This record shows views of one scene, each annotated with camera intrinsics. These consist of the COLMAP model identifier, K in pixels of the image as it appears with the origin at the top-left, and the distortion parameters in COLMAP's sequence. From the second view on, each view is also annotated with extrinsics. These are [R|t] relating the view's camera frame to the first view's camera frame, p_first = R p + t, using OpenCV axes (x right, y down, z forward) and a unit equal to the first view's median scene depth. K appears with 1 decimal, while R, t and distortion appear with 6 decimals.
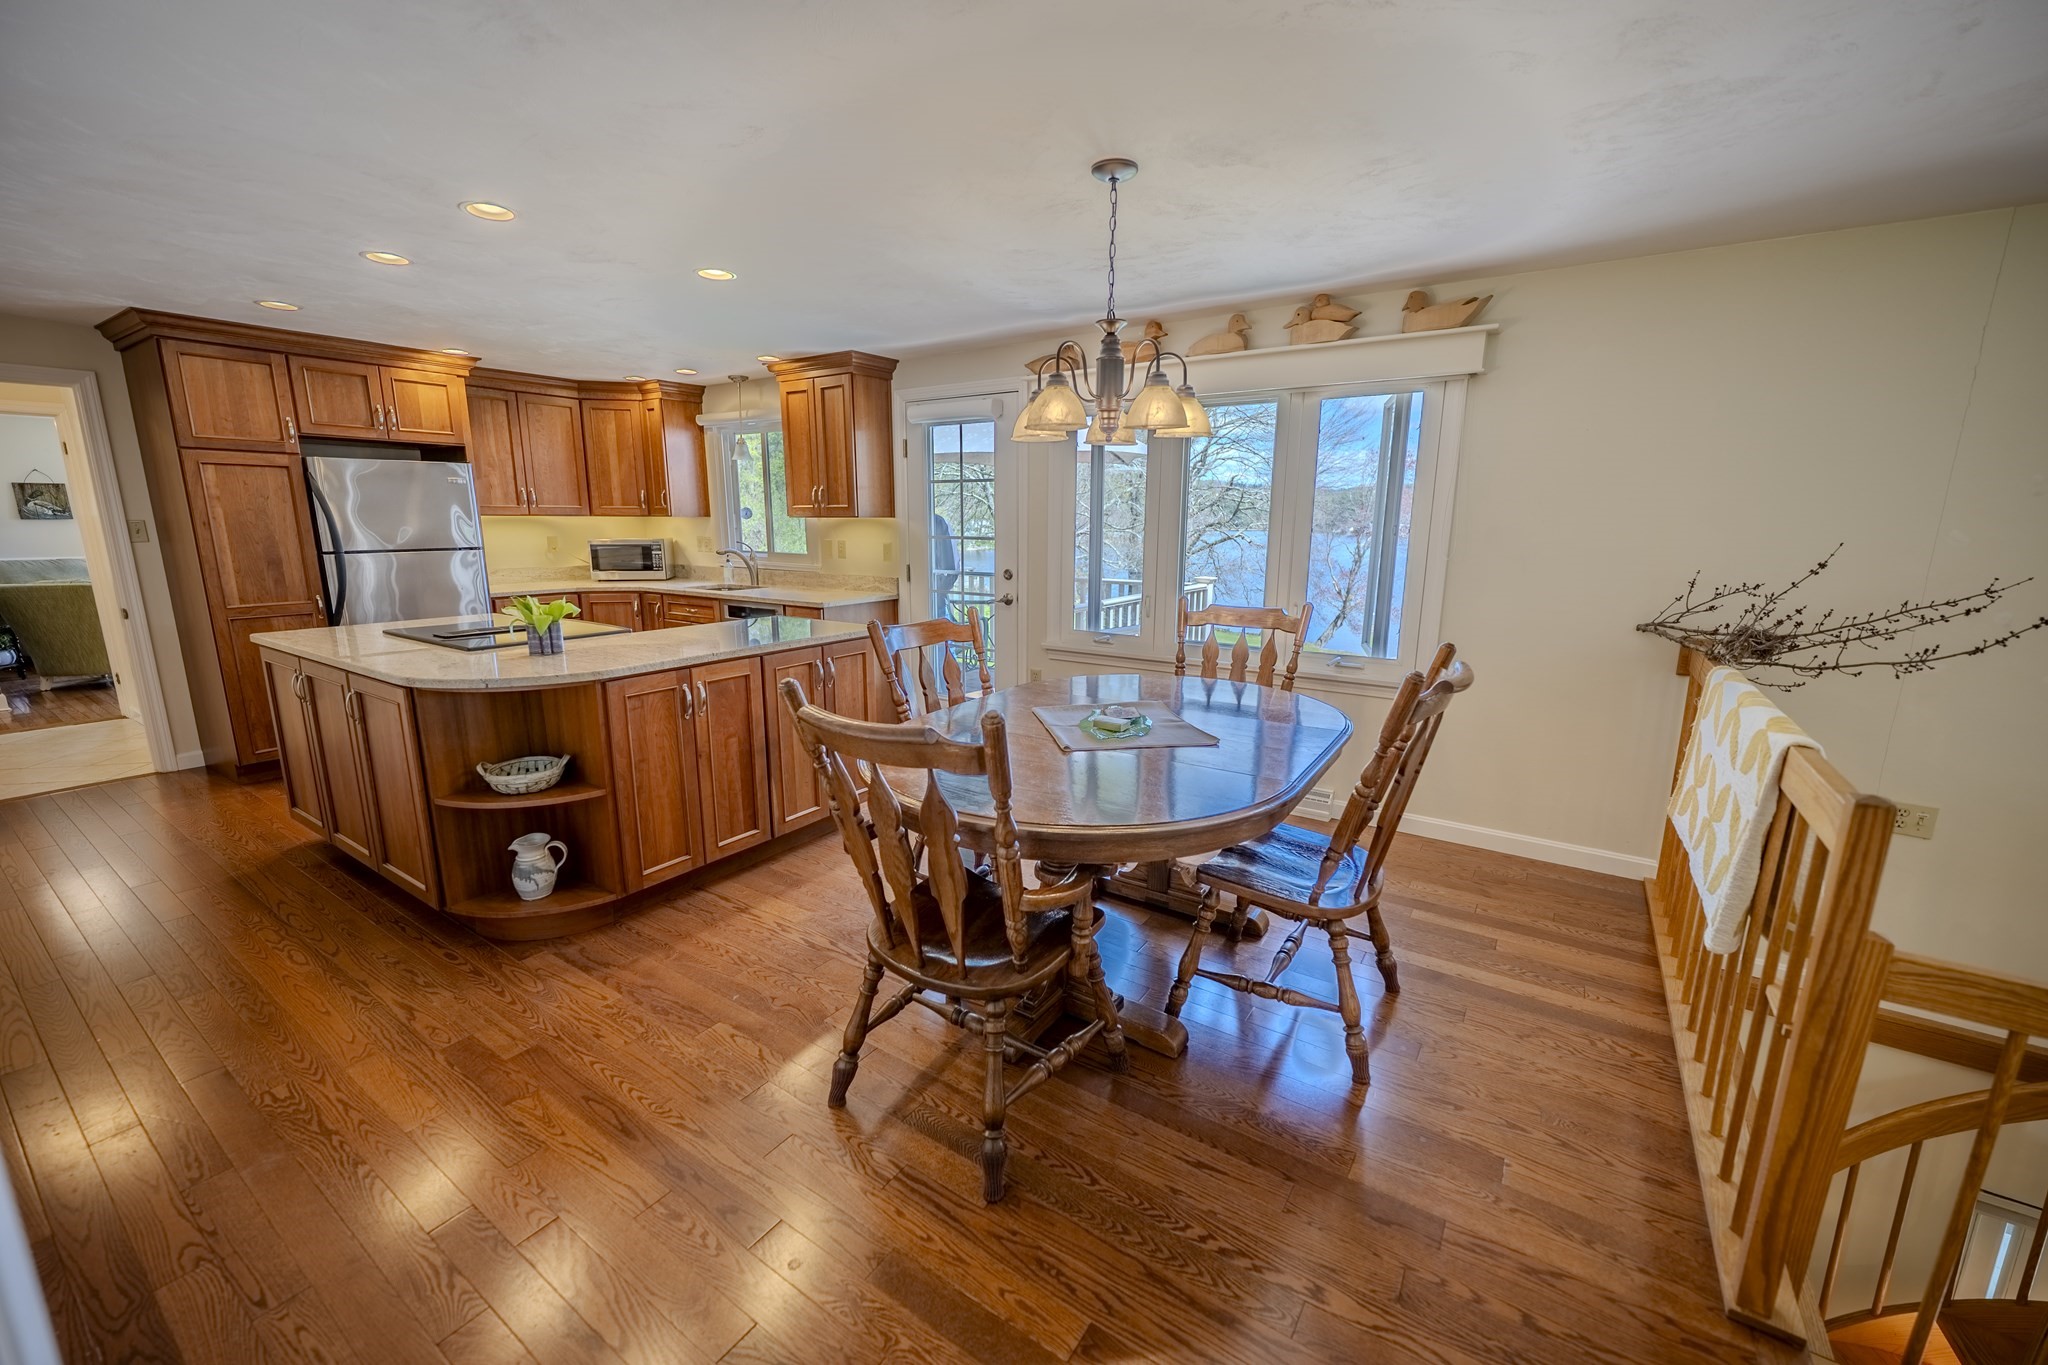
lens RADIAL K [[811.9, 0, 1020.6], [0, 811.9, 683.1], [0, 0, 1]] dist [-0.001573, 0.000758]
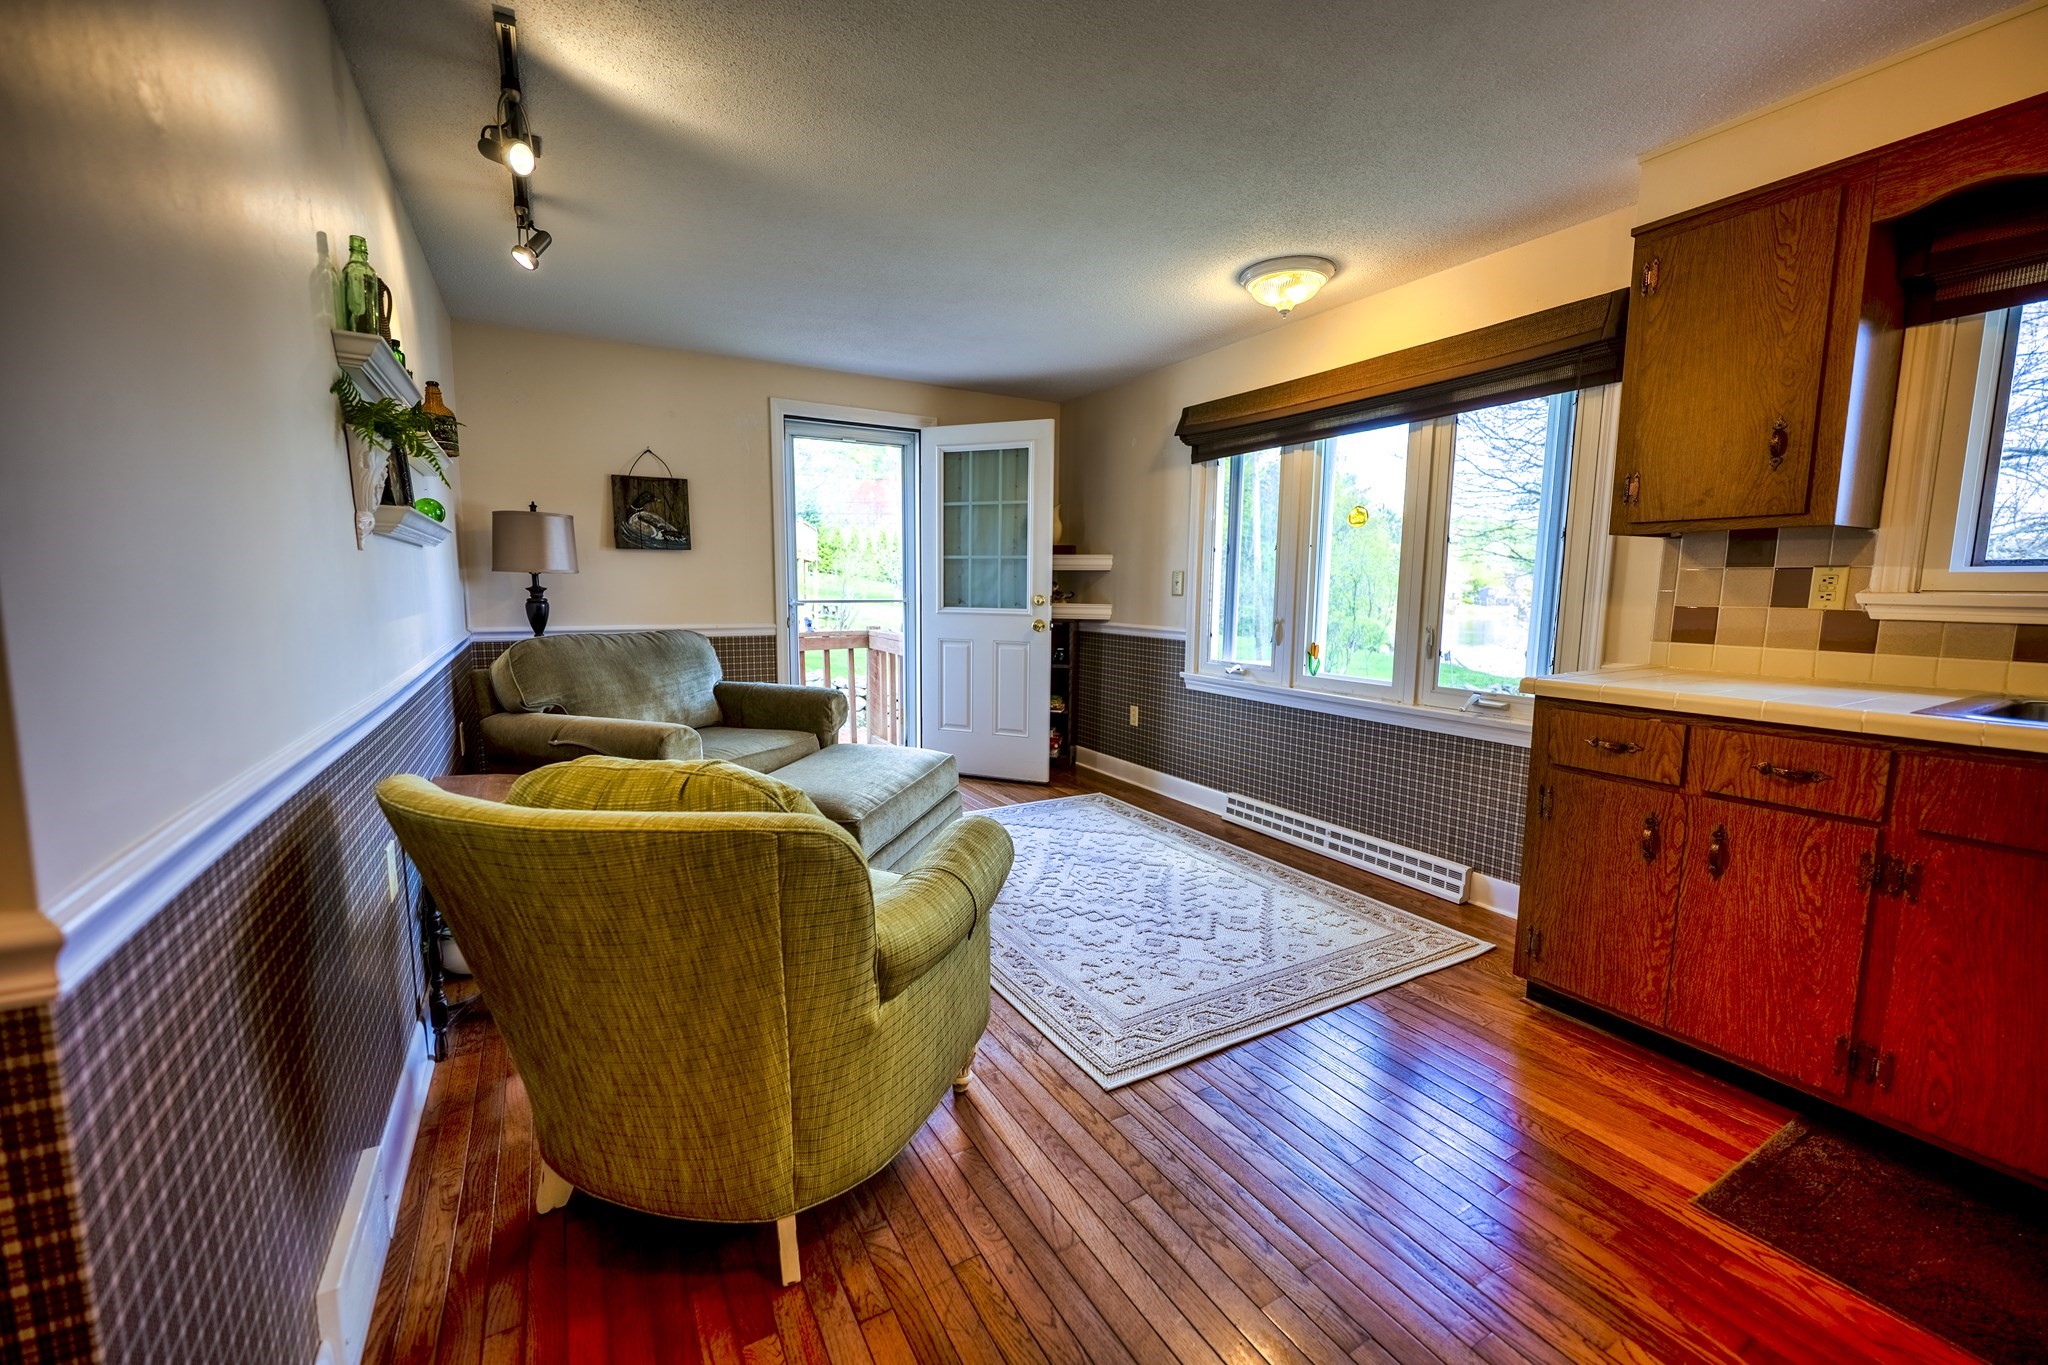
lens RADIAL K [[811.9, 0, 1021.6], [0, 811.9, 682.2], [0, 0, 1]] dist [-0.001573, 0.000758]
pose [[0.903301, 0.056356, -0.425289, -0.608178], [-0.092172, 0.993678, -0.064096, -0.086186], [0.418989, 0.097098, 0.902785, 0.509262]]
